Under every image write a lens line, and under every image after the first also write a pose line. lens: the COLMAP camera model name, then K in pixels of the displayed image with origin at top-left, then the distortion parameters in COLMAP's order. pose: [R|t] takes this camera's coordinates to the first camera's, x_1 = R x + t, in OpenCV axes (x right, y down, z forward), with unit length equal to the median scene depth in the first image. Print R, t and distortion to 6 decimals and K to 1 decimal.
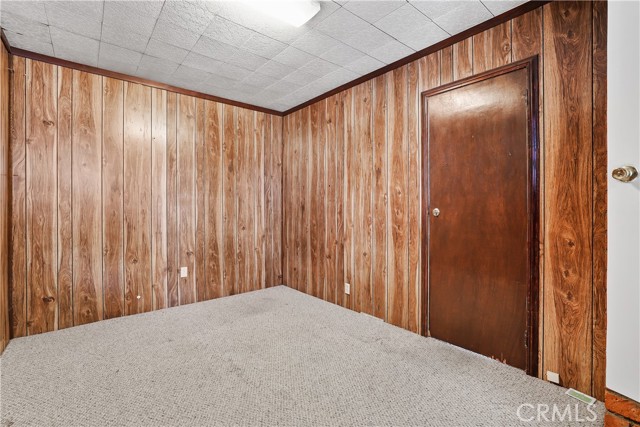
lens RADIAL K [[291.8, 0, 299.9], [0, 291.8, 205.9], [0, 0, 1]] dist [0.000862, 0.000294]
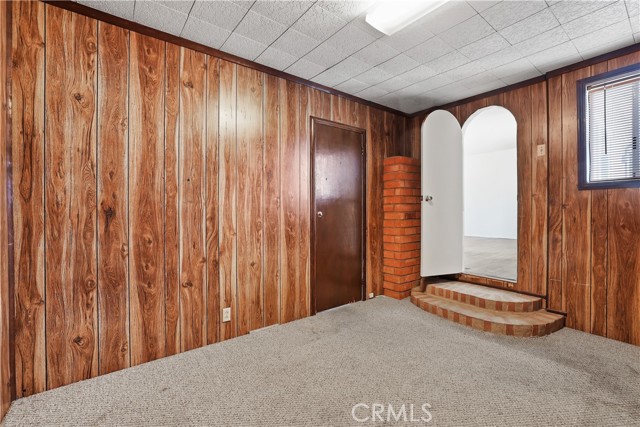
lens RADIAL K [[281.6, 0, 320.0], [0, 281.6, 212.4], [0, 0, 1]] dist [-0.038616, 0.013299]
pose [[0.010618, -0.005243, 0.999930, -0.594556], [0.001377, 0.999985, 0.005229, 0.004398], [-0.999943, 0.001322, 0.010625, 0.751851]]
